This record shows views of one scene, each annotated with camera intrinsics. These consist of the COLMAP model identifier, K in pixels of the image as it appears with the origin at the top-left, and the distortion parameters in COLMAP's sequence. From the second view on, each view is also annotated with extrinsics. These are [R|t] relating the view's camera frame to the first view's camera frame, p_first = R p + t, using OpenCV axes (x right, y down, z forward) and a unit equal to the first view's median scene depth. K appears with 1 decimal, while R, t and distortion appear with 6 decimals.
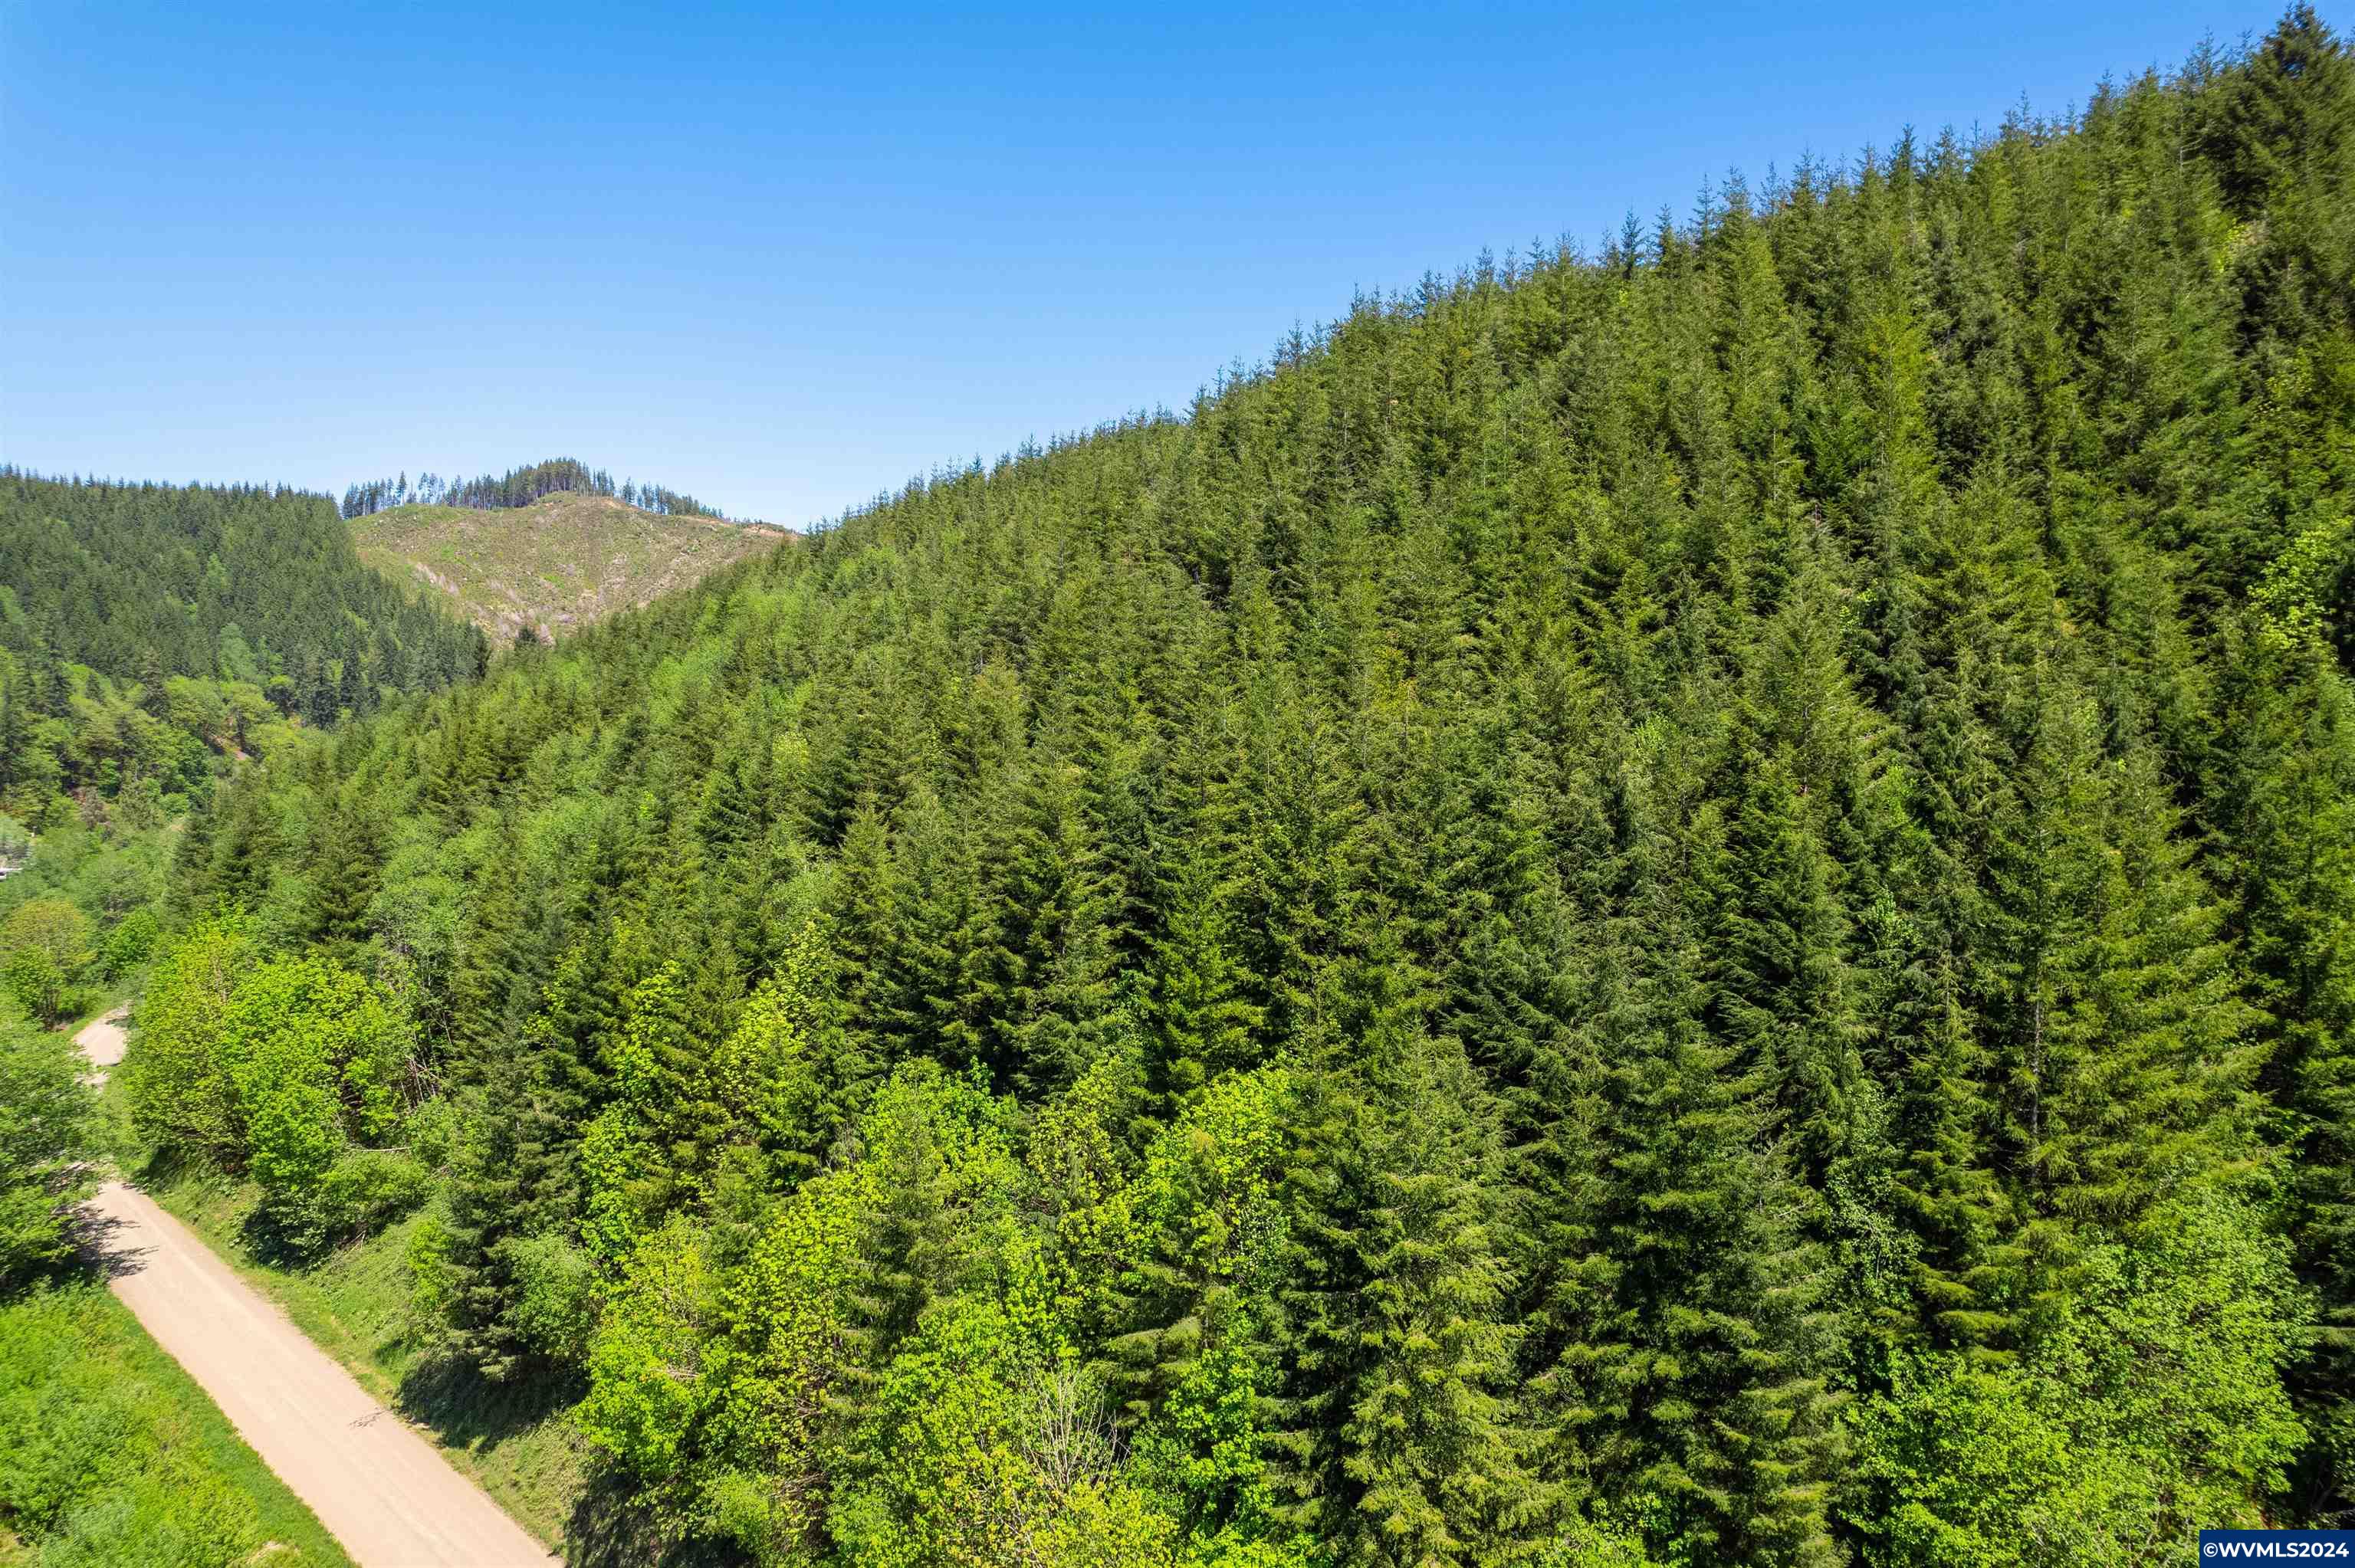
lens RADIAL K [[1499.4, 0, 1189.6], [0, 1499.4, 785.4], [0, 0, 1]] dist [-0.075645, 0.069358]
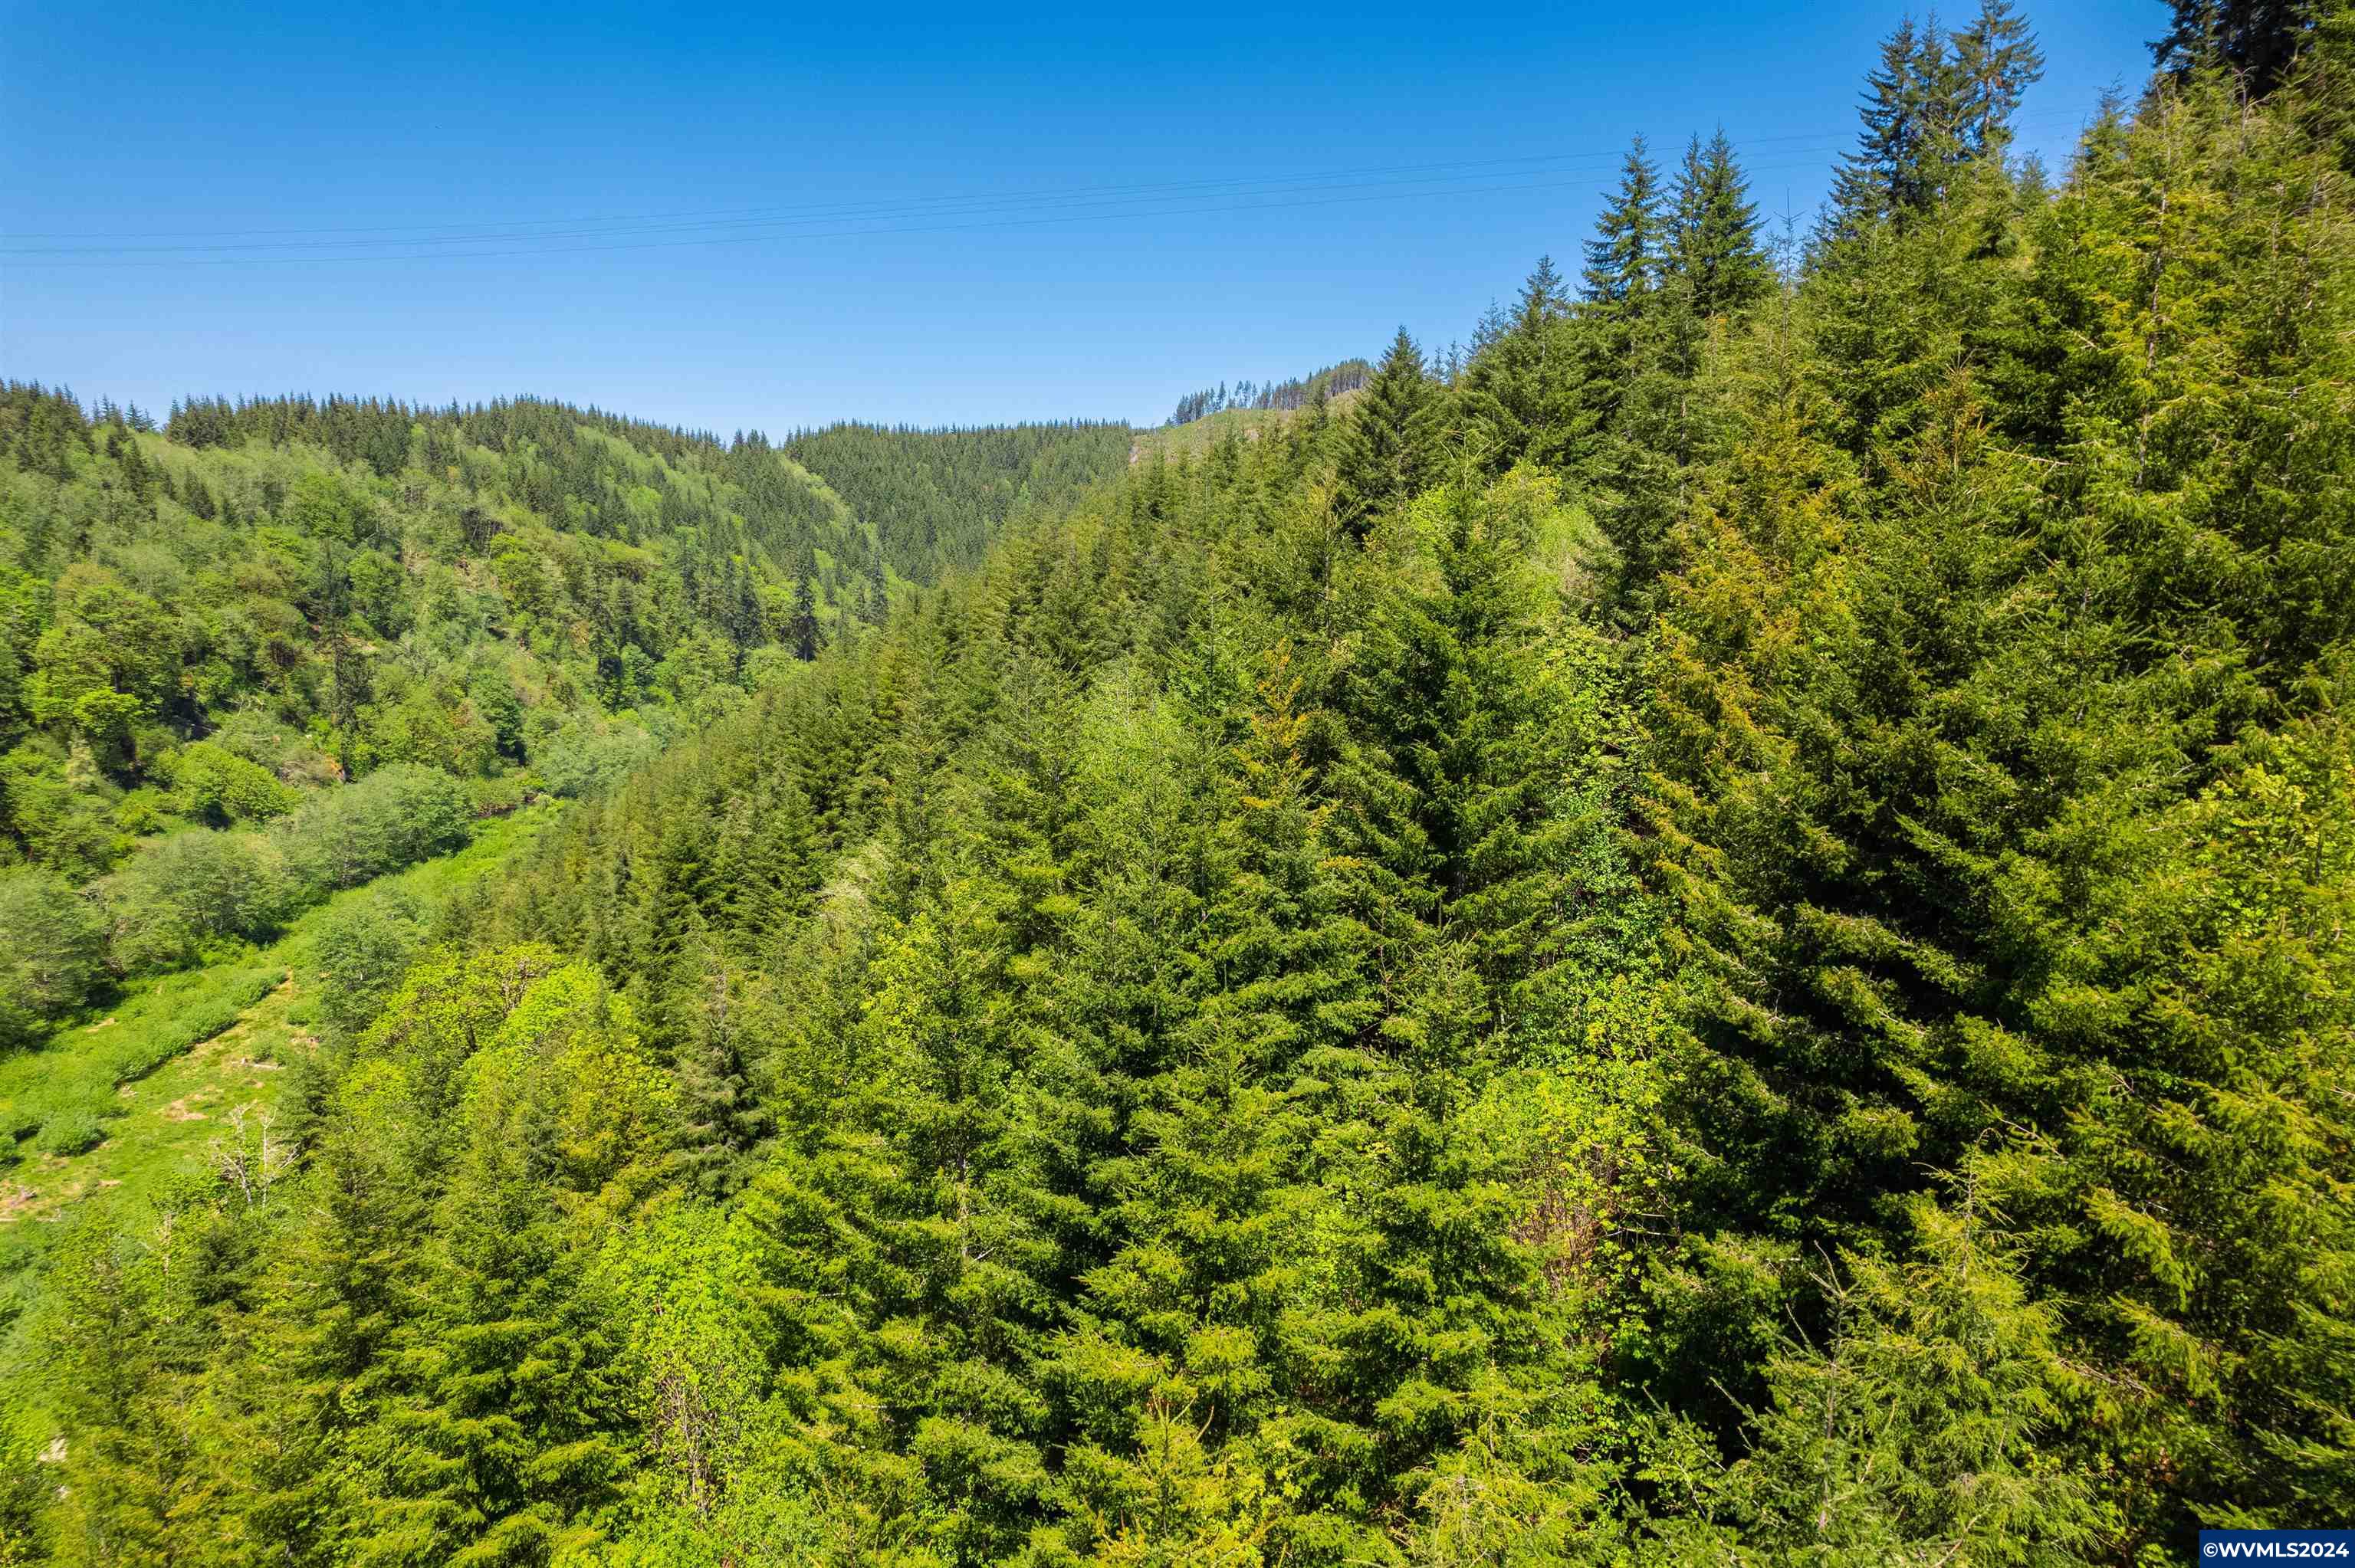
lens RADIAL K [[1499.4, 0, 1189.6], [0, 1499.4, 785.4], [0, 0, 1]] dist [-0.075645, 0.069358]
pose [[0.831773, 0.086990, -0.548258, 0.196301], [-0.030880, 0.993367, 0.110764, -0.043605], [0.554257, -0.075201, 0.828942, -0.021366]]
